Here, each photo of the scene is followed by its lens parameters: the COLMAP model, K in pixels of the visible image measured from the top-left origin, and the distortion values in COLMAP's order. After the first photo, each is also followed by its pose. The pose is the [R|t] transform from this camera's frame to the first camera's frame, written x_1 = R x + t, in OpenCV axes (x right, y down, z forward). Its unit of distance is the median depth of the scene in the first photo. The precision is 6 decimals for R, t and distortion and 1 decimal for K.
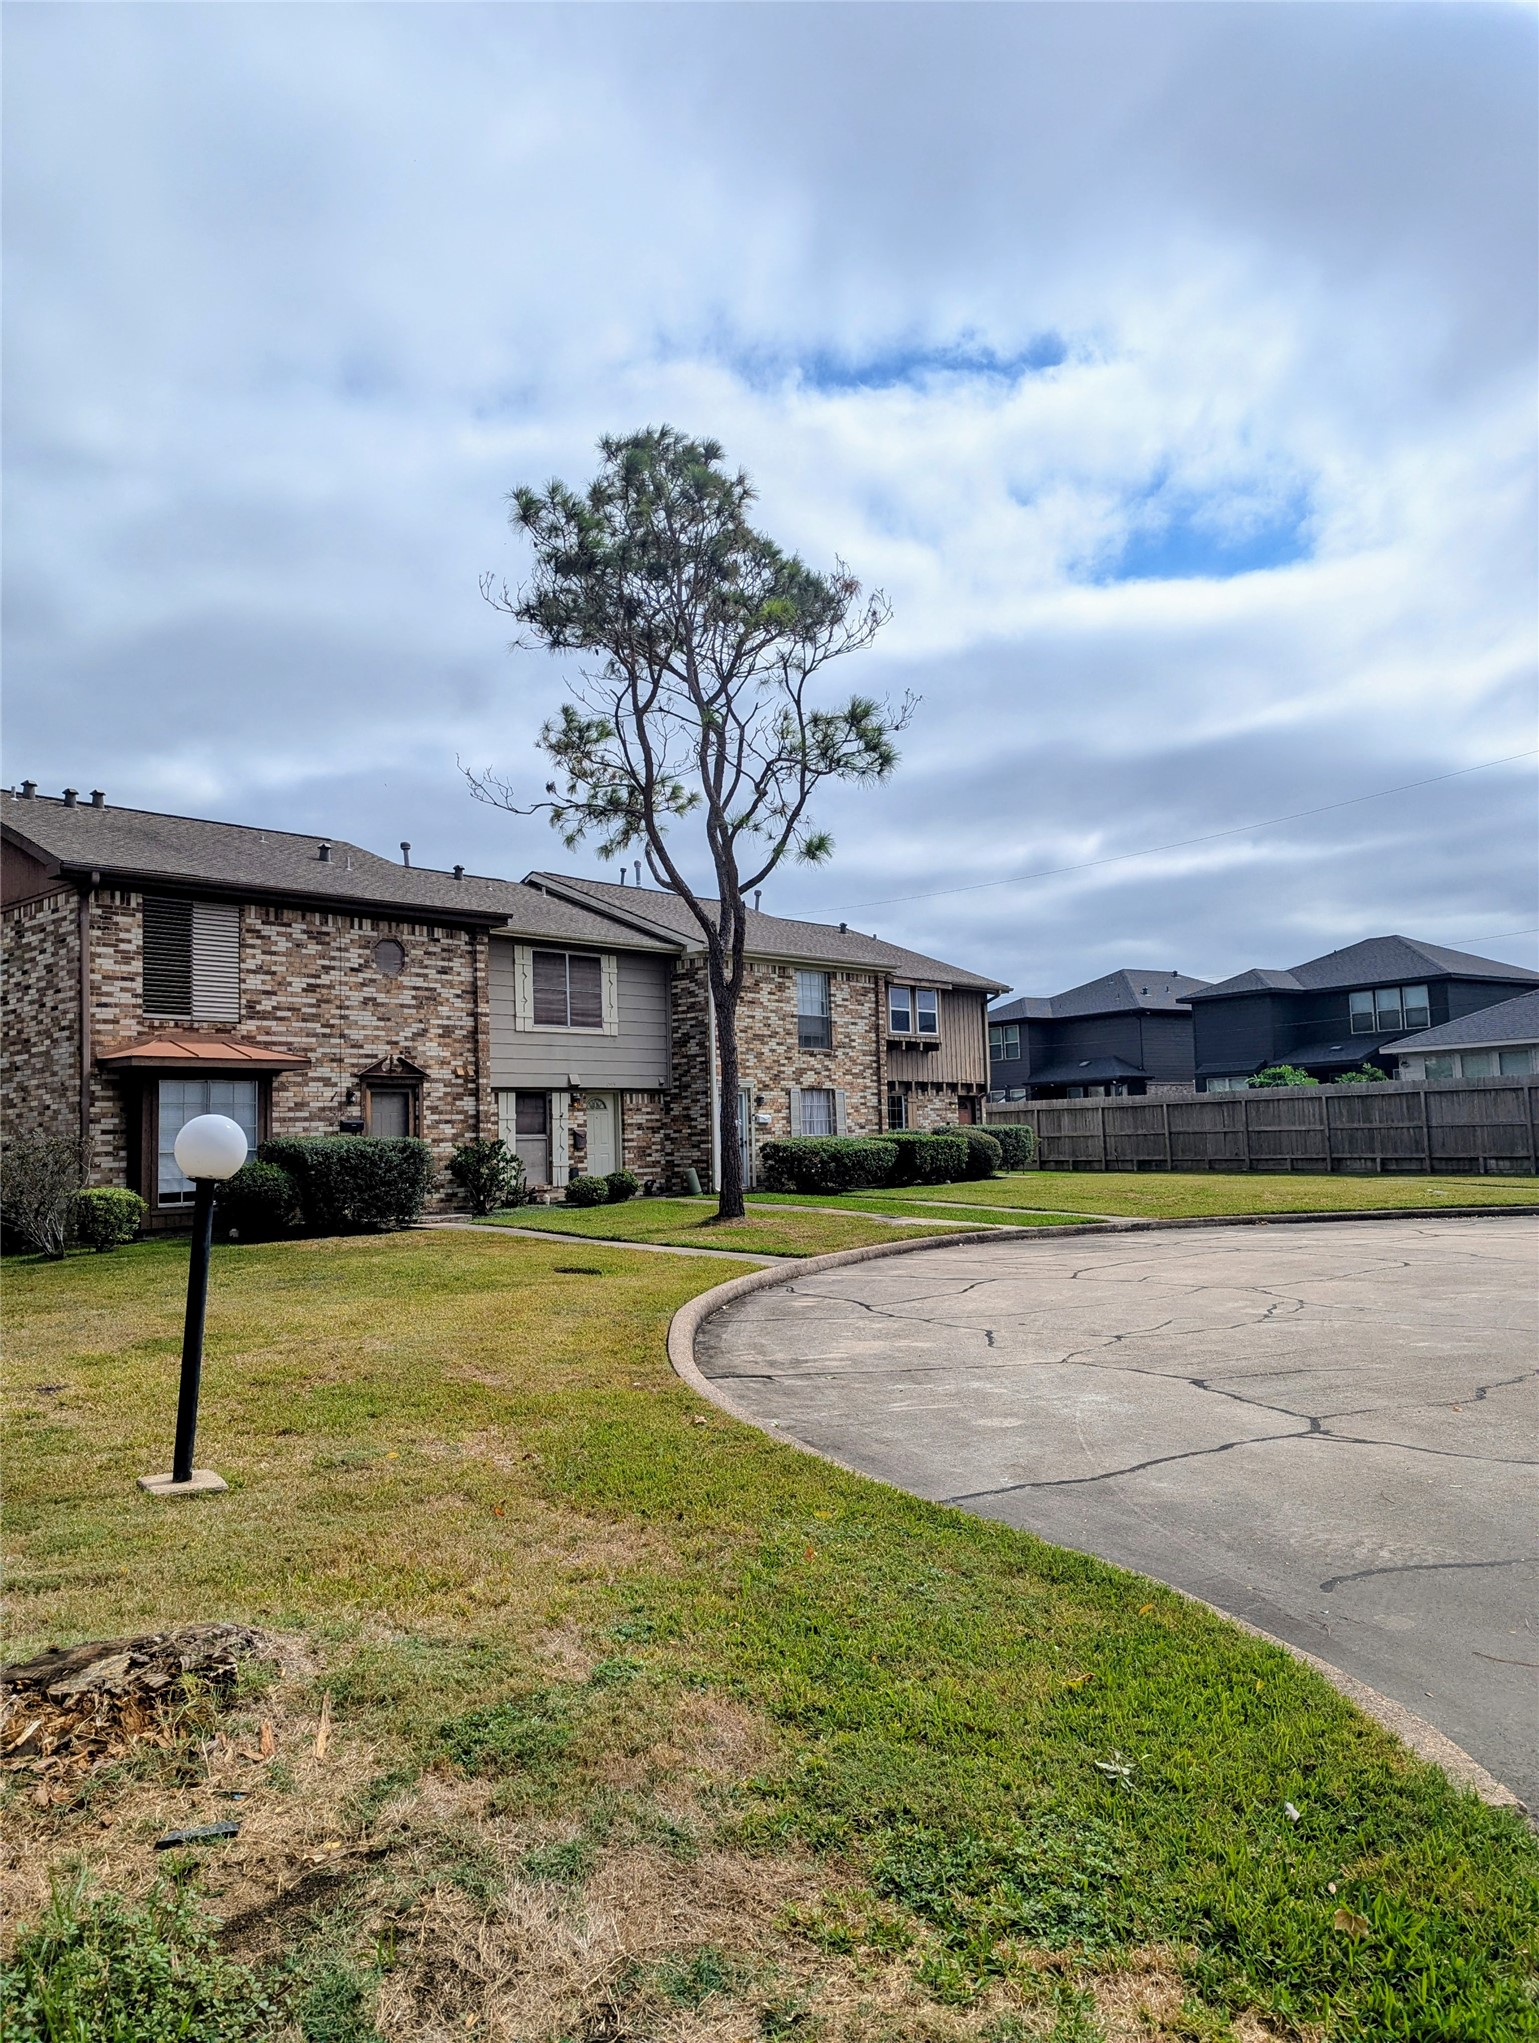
lens RADIAL K [[1514.2, 0, 738.1], [0, 1514.2, 1033.5], [0, 0, 1]] dist [0.102086, -0.080669]
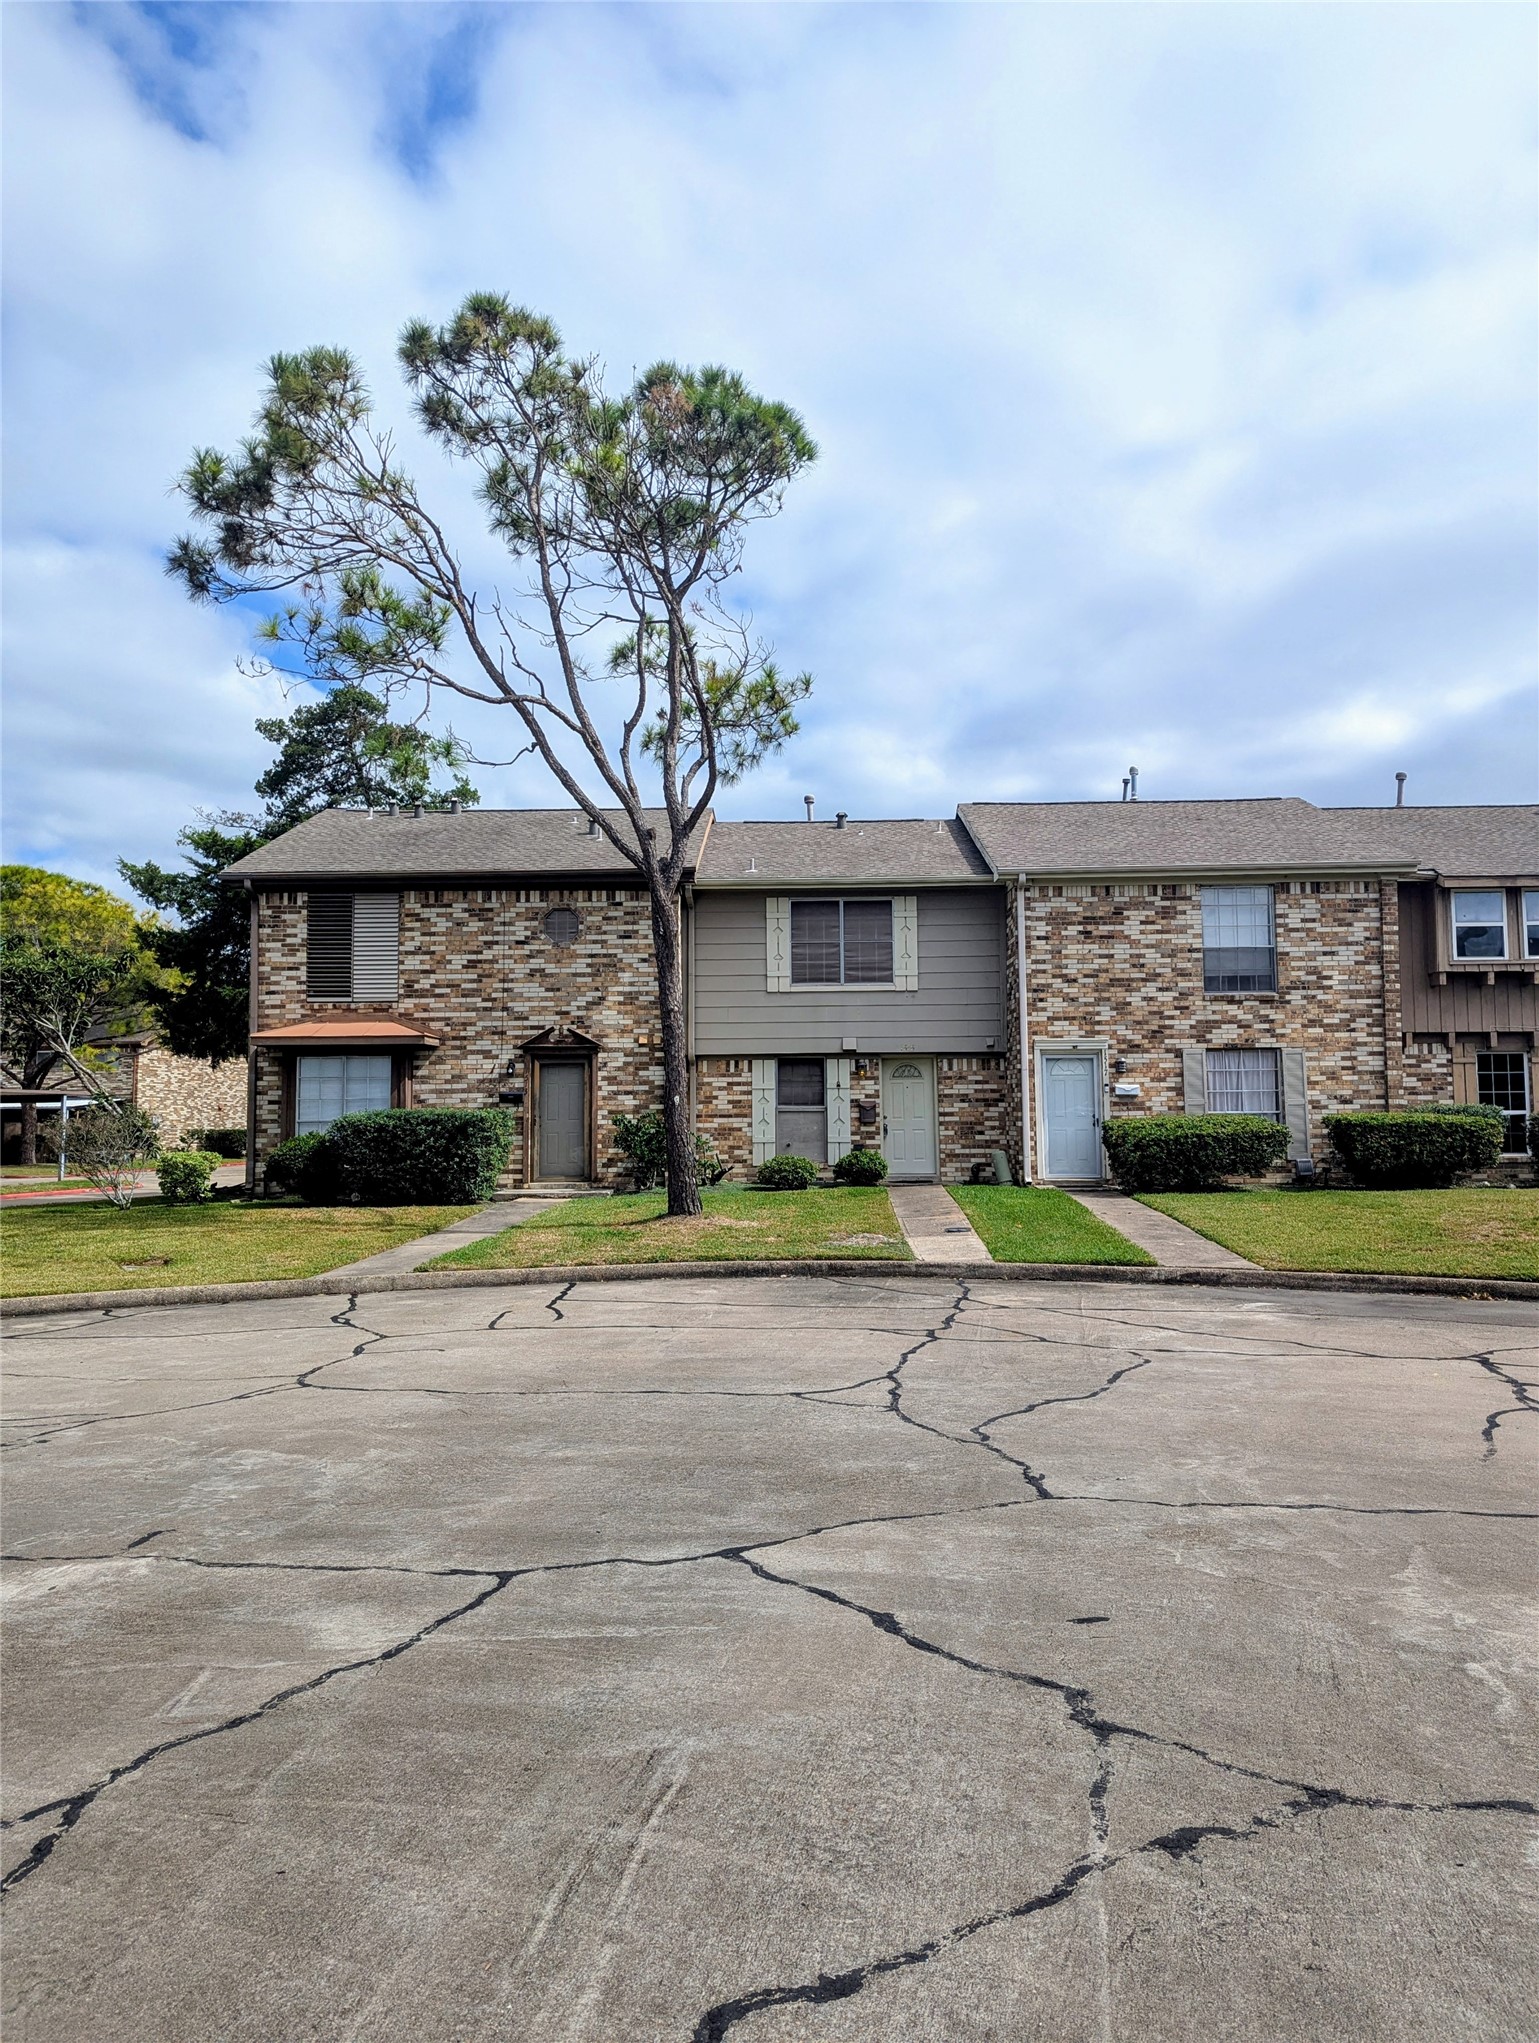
lens RADIAL K [[1454.4, 0, 769.5], [0, 1454.4, 1021.5], [0, 0, 1]] dist [0.094165, -0.067241]
pose [[0.640465, -0.028168, -0.767471, 0.577286], [0.046095, 0.998935, 0.001804, 0.015788], [0.766603, -0.036532, 0.641081, 0.491055]]
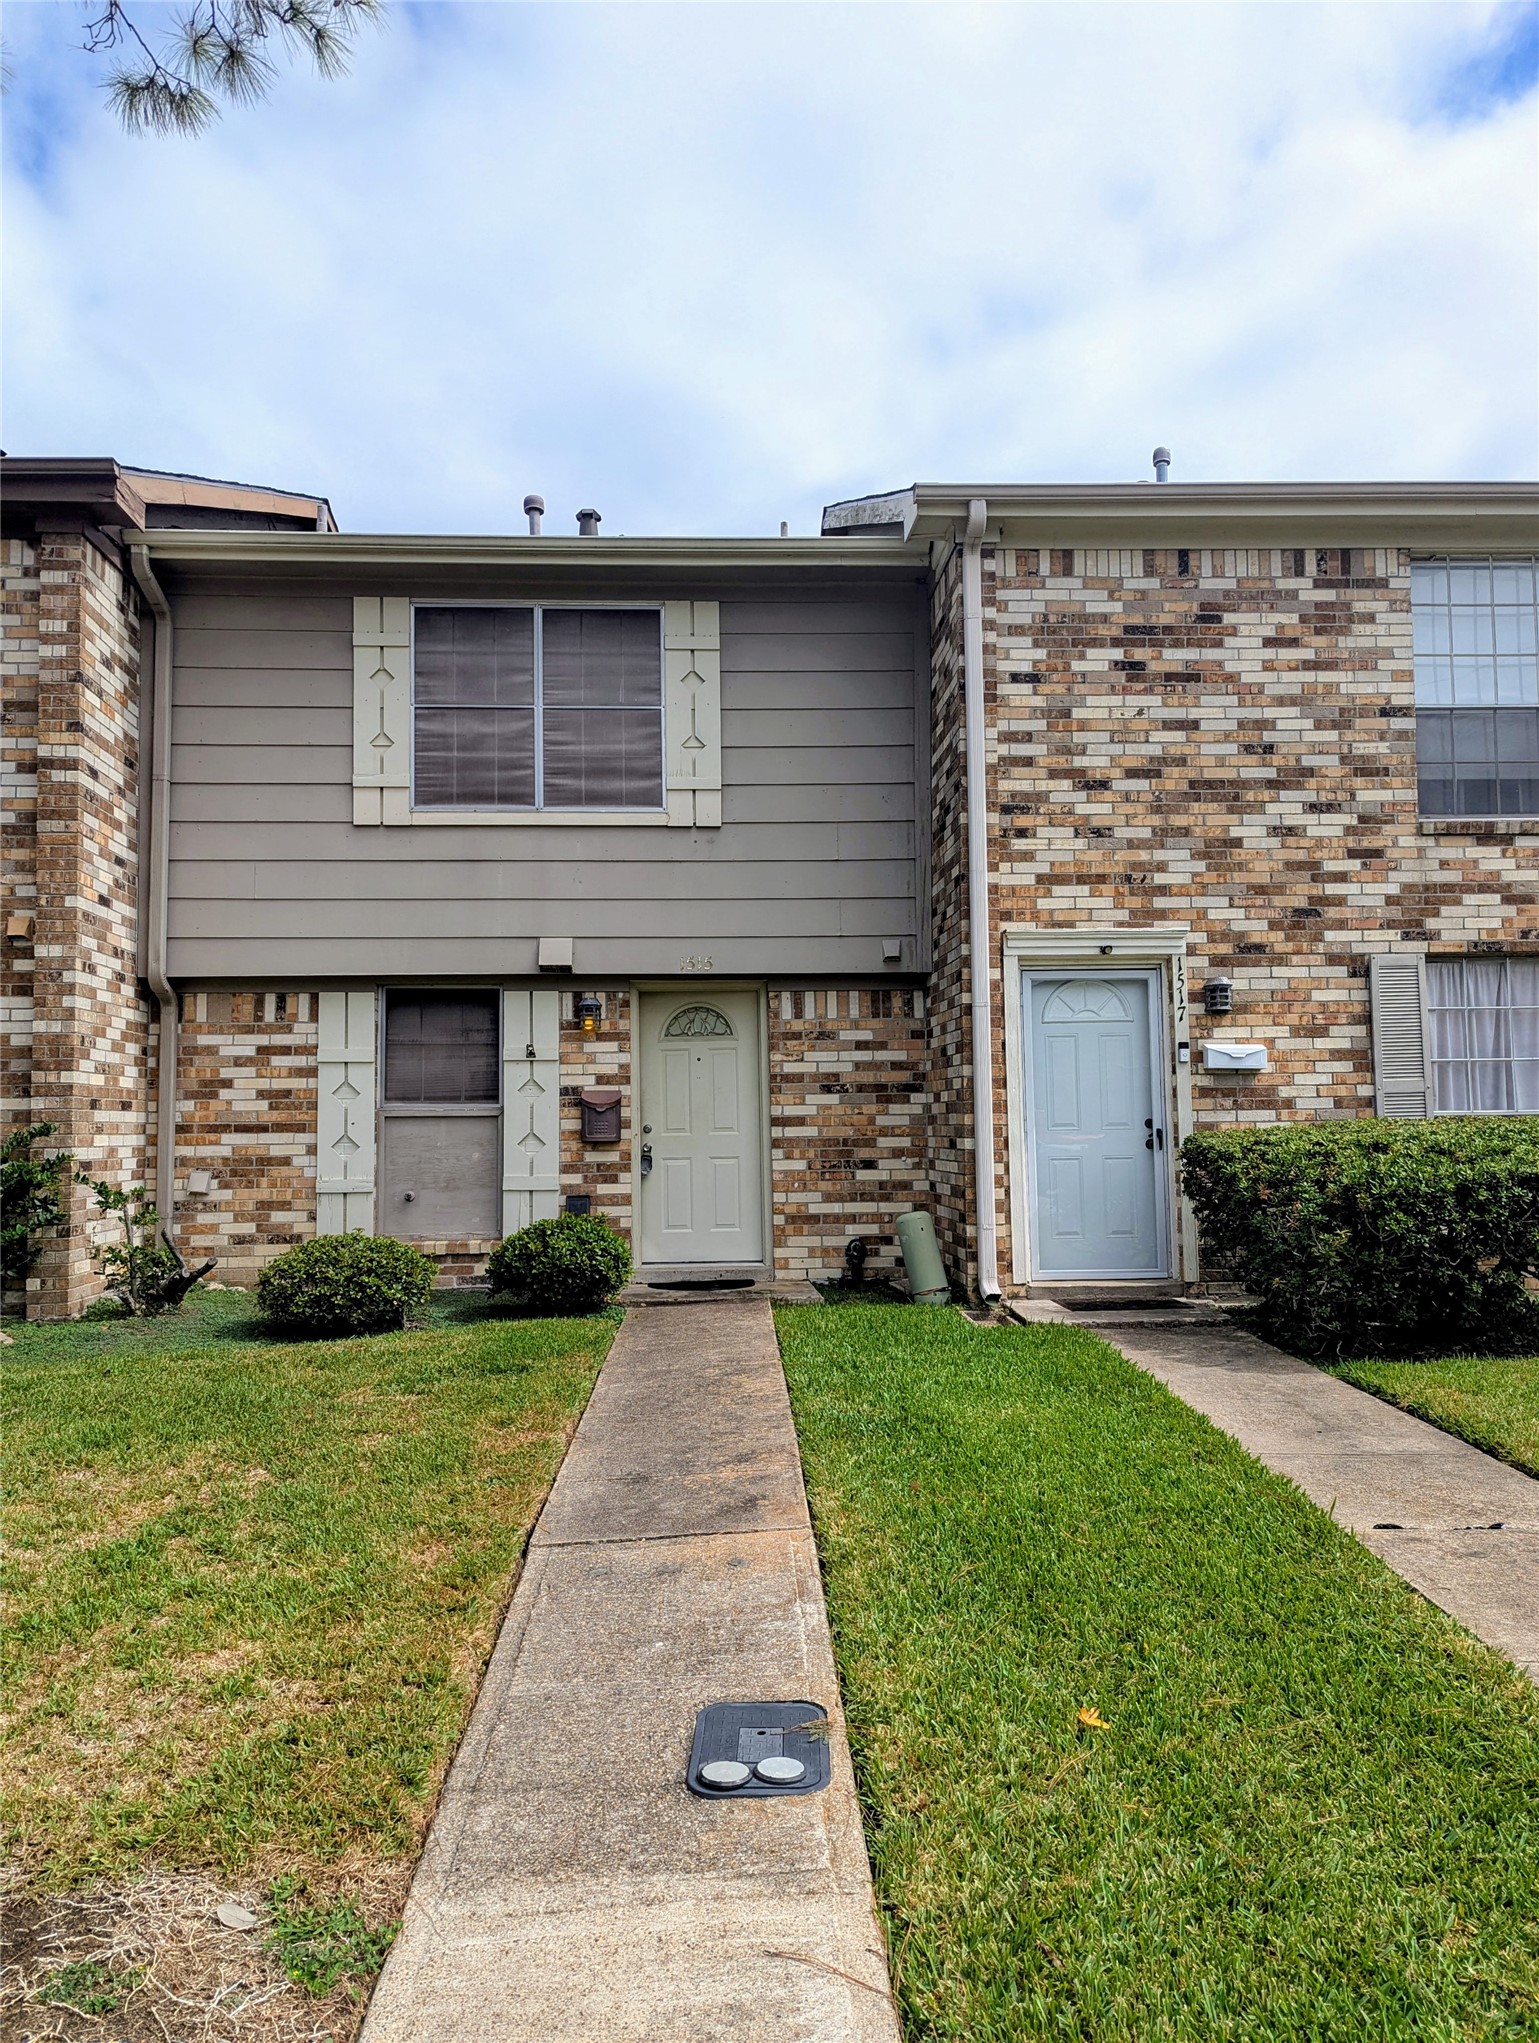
lens RADIAL K [[1454.4, 0, 769.5], [0, 1454.4, 1021.5], [0, 0, 1]] dist [0.094165, -0.067241]
pose [[0.706094, -0.034264, -0.707289, 0.196551], [0.043994, 0.999022, -0.004478, 0.057859], [0.706751, -0.027954, 0.706910, 0.905042]]
